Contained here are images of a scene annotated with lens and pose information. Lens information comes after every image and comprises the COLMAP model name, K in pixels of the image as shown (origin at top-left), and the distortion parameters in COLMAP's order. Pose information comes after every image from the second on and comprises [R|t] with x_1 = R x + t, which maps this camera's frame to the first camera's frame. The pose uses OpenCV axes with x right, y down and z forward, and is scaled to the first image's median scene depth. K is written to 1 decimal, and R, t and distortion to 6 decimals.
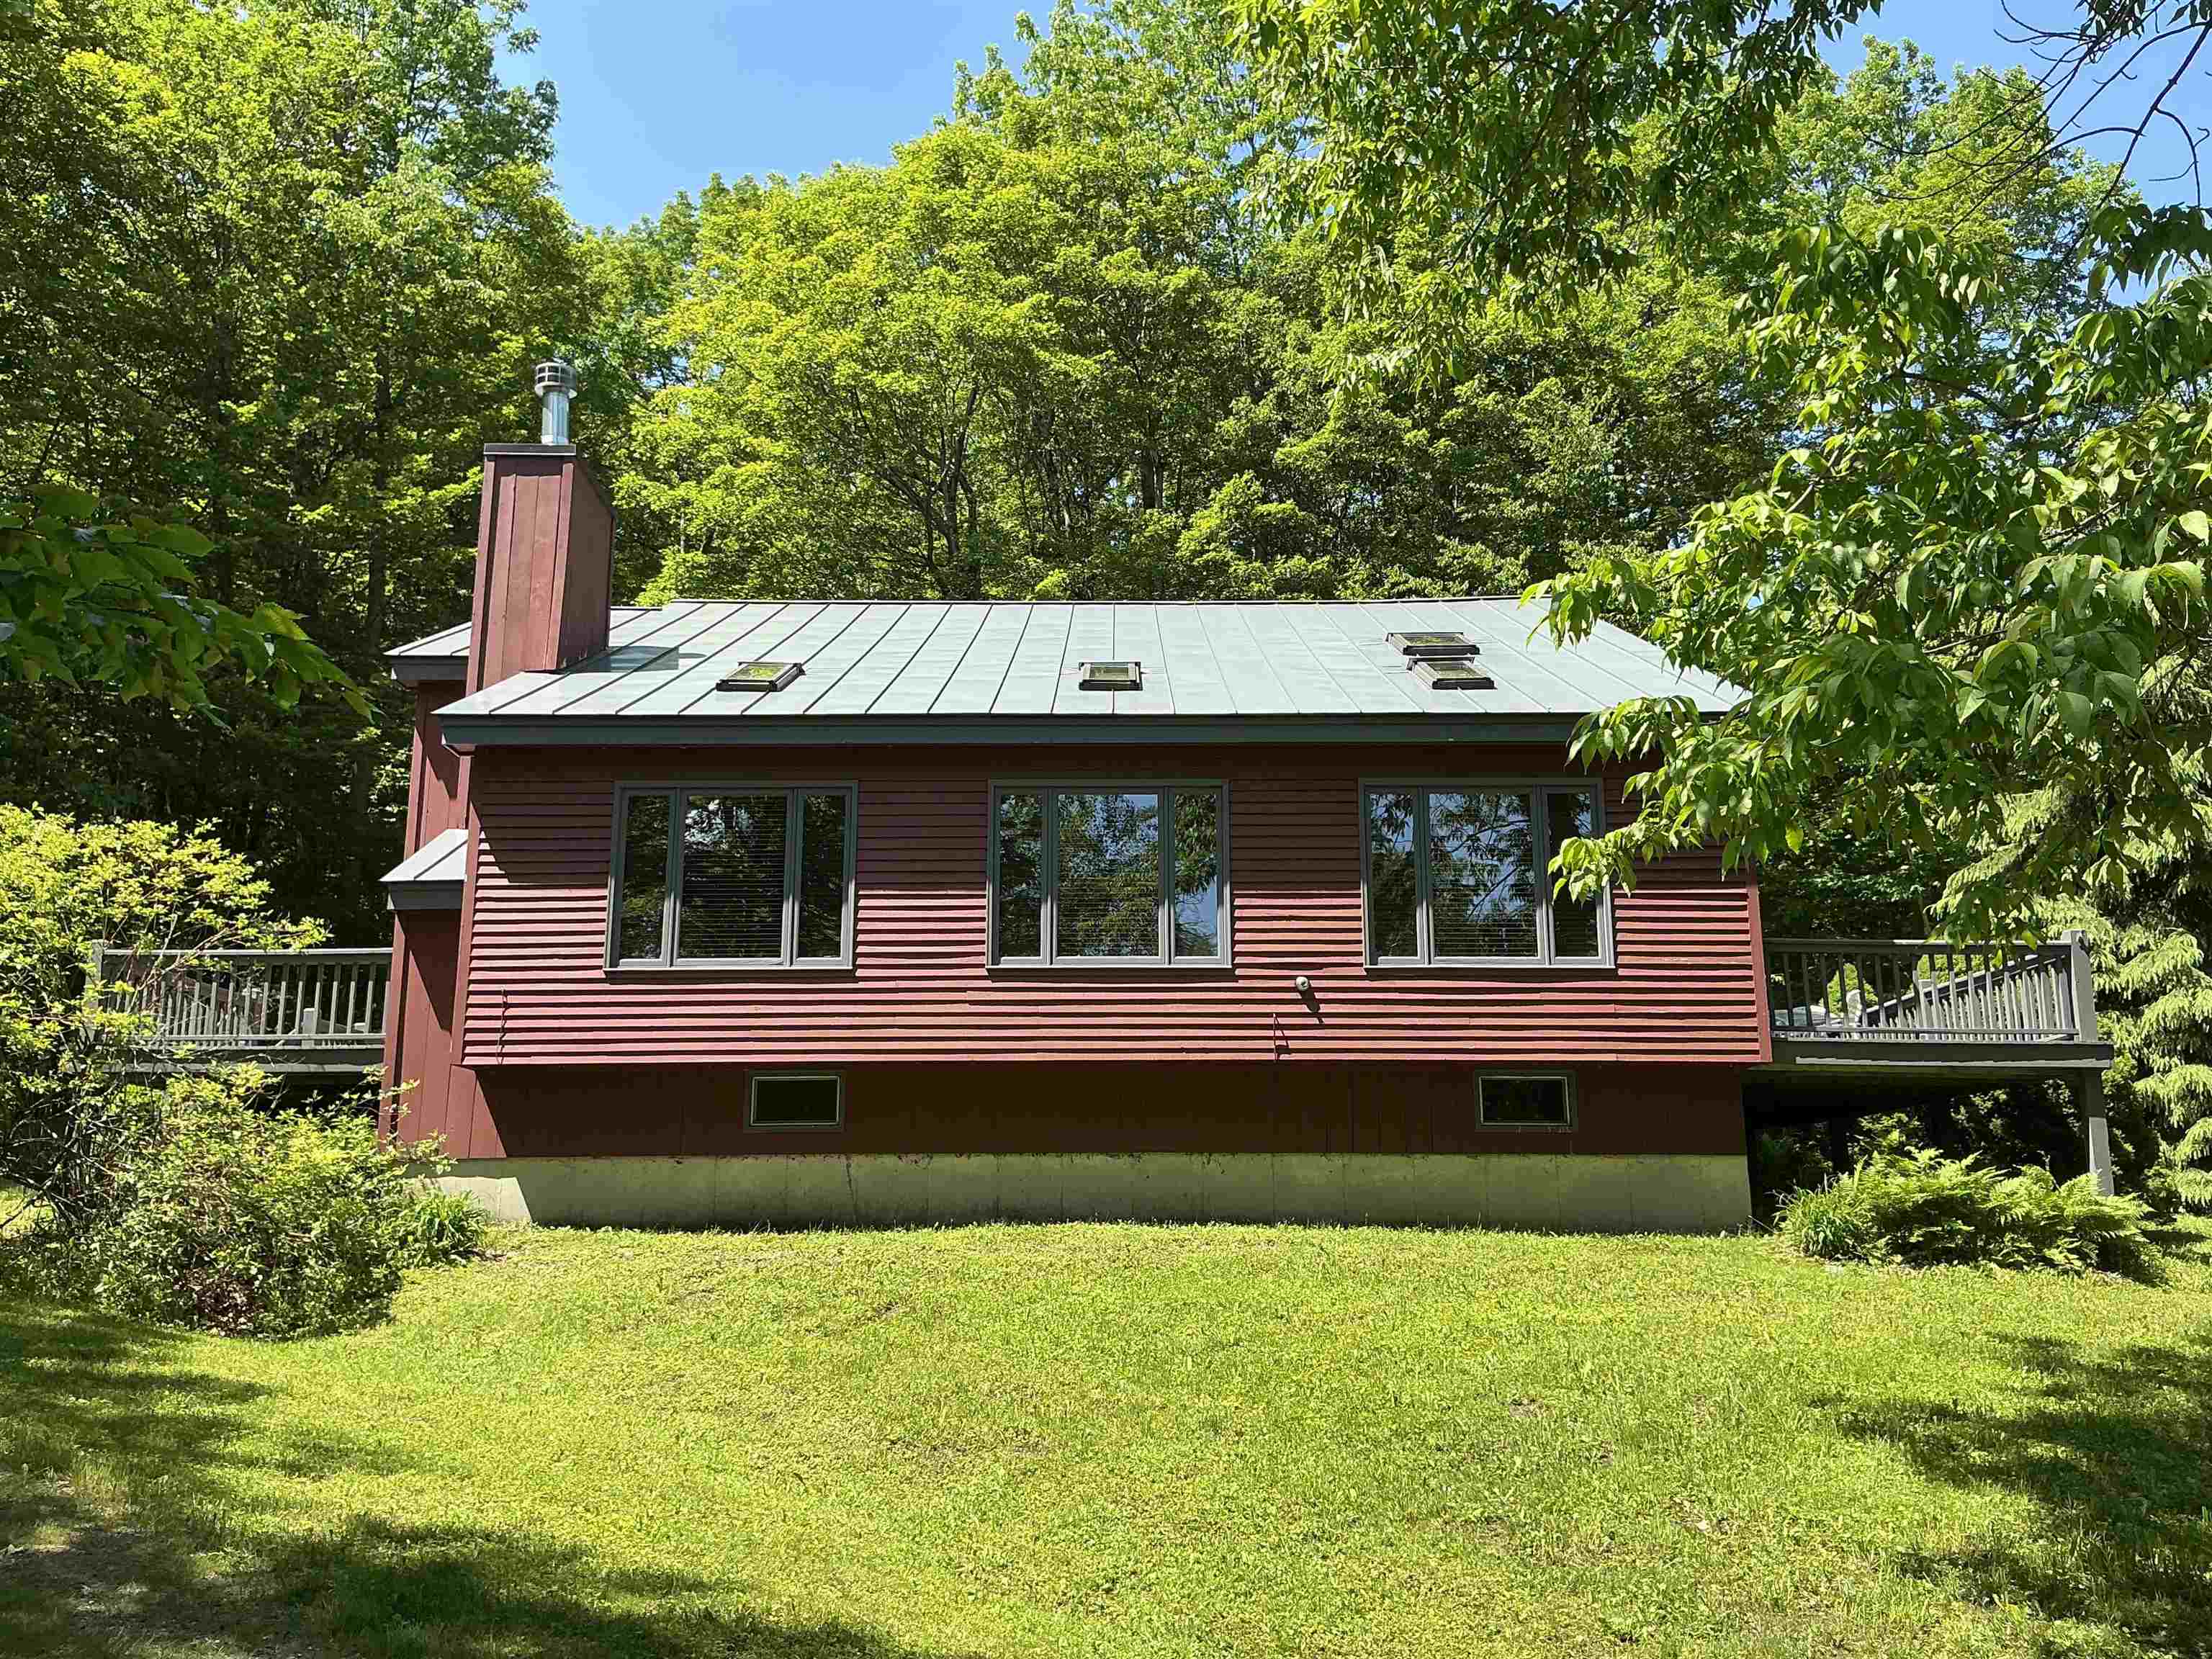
lens RADIAL K [[1835.9, 0, 1069.6], [0, 1835.9, 819.2], [0, 0, 1]] dist [0.143216, -0.252335]
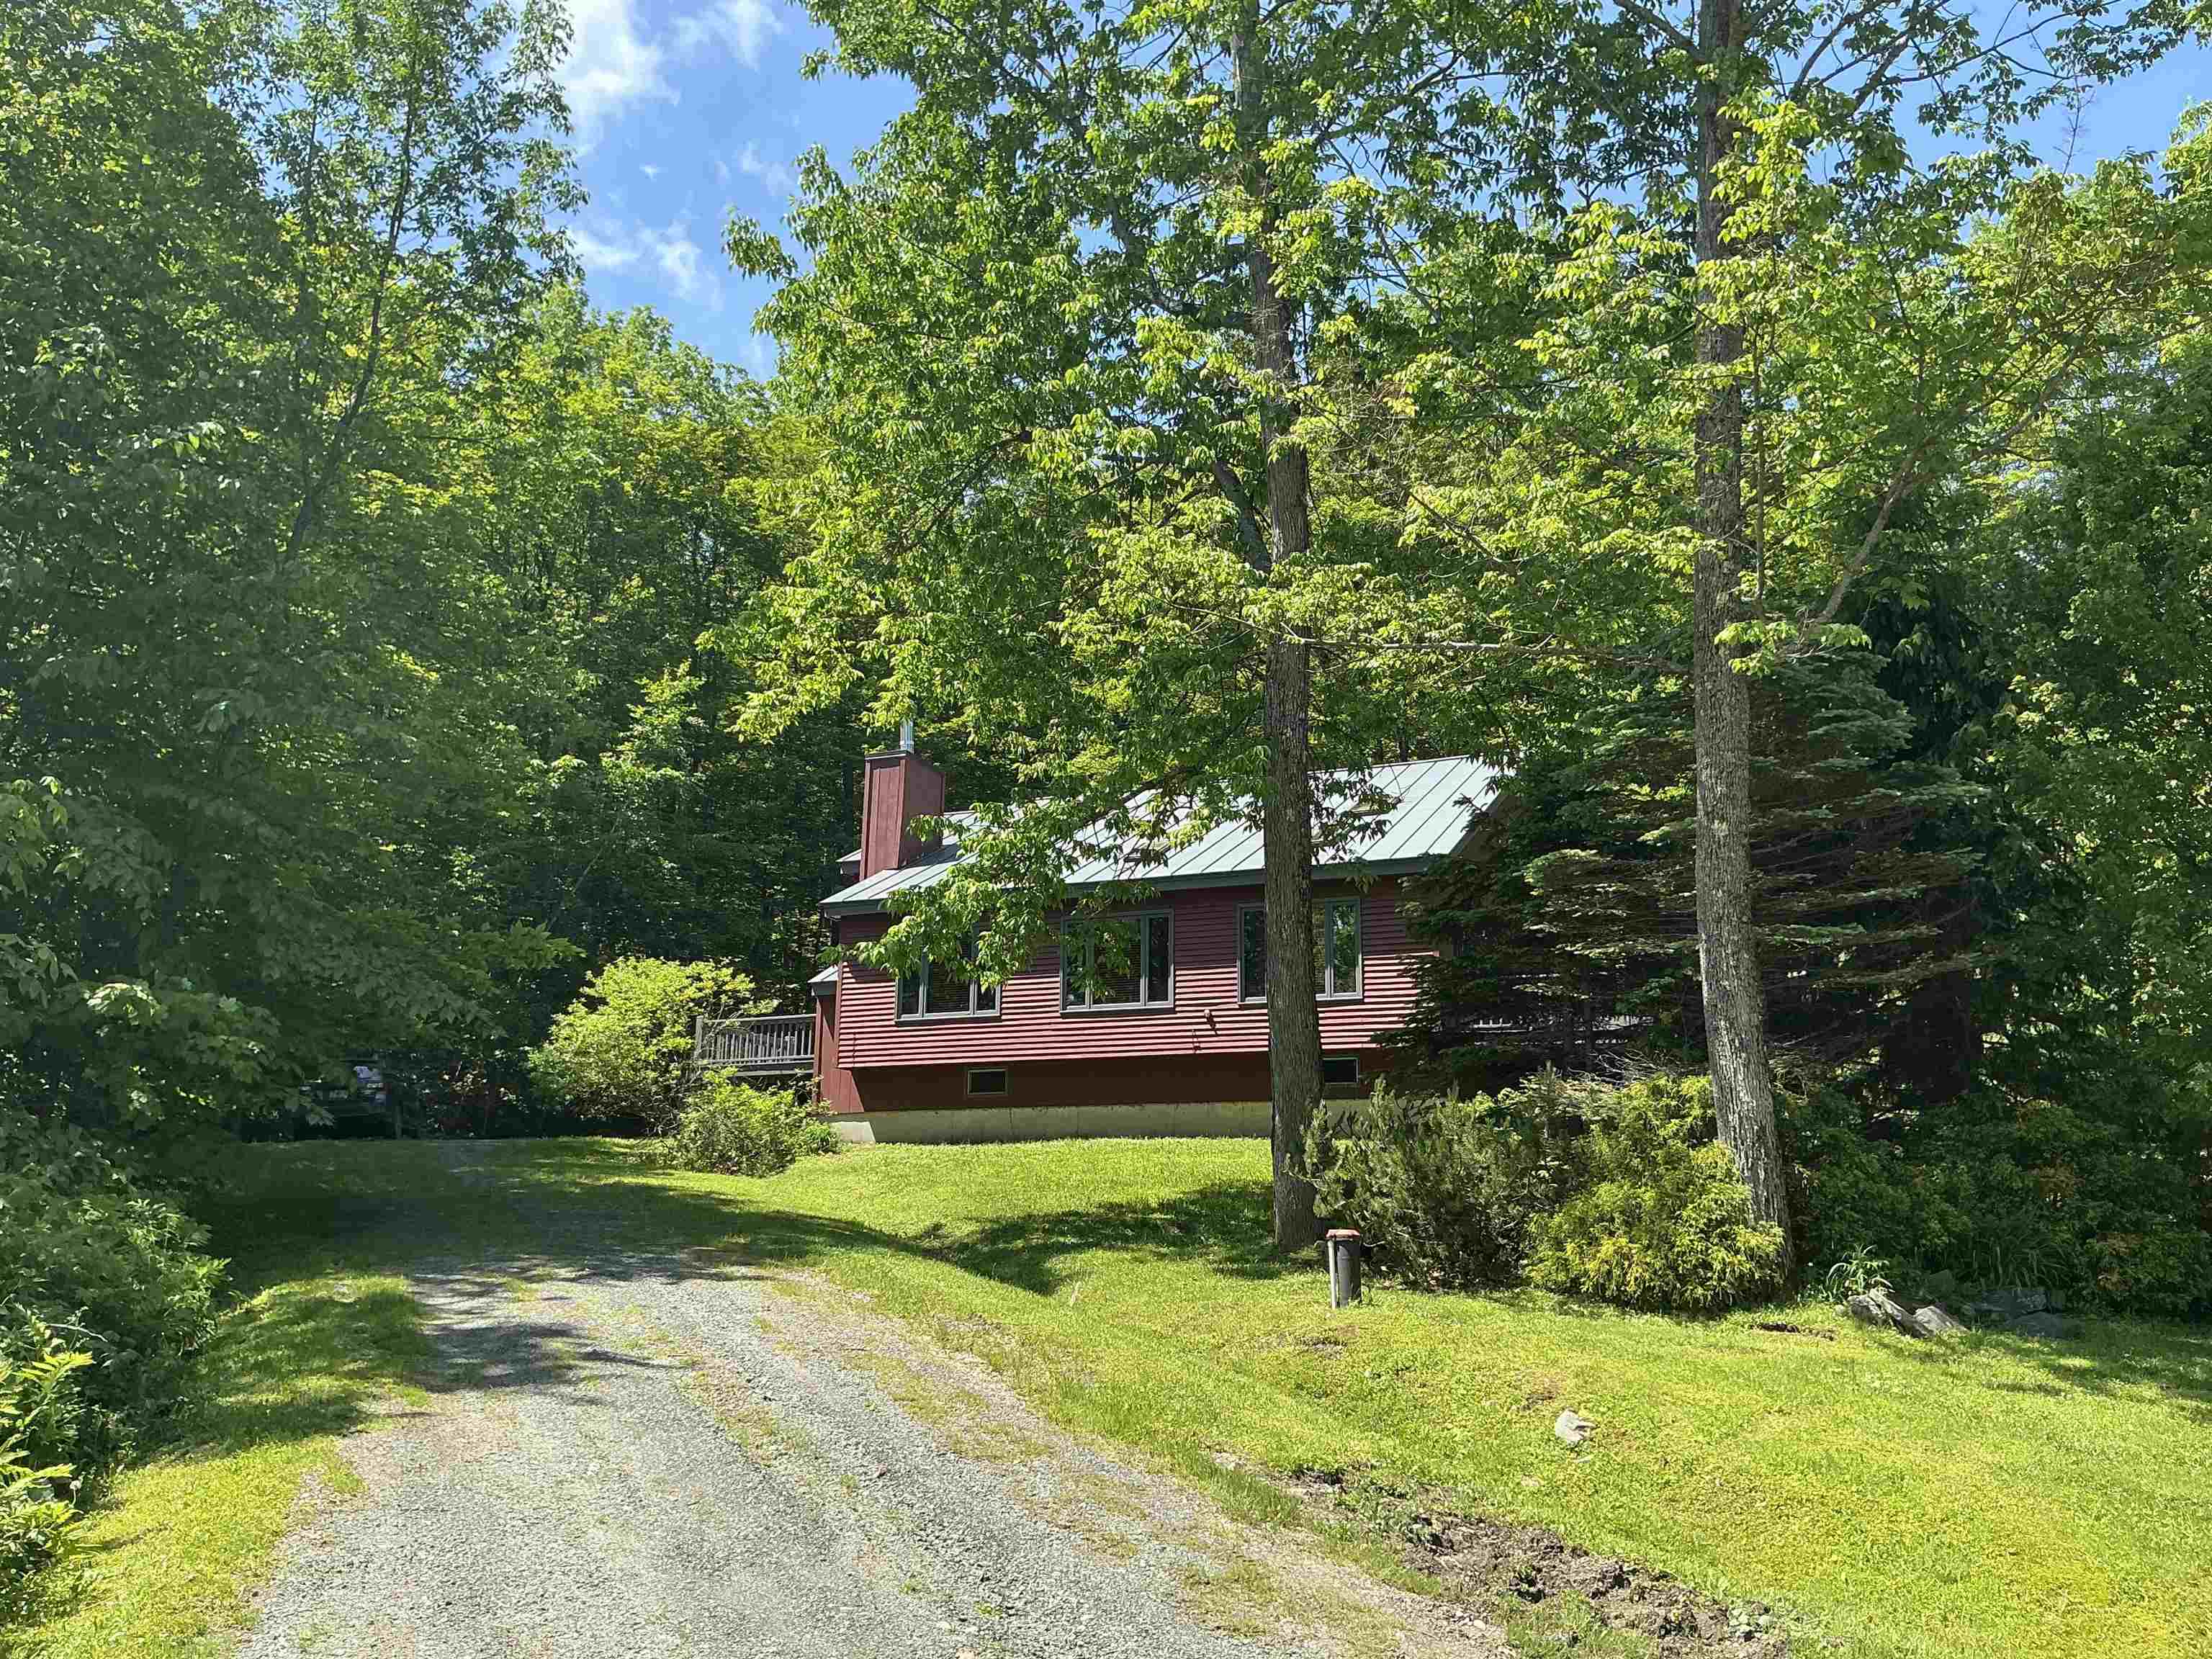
lens RADIAL K [[1835.9, 0, 1069.6], [0, 1835.9, 819.2], [0, 0, 1]] dist [0.143216, -0.252335]
pose [[0.915676, -0.082992, -0.393256, 0.761810], [0.074085, 0.996535, -0.037803, -0.051718], [0.395030, 0.005481, 0.918652, -0.828466]]
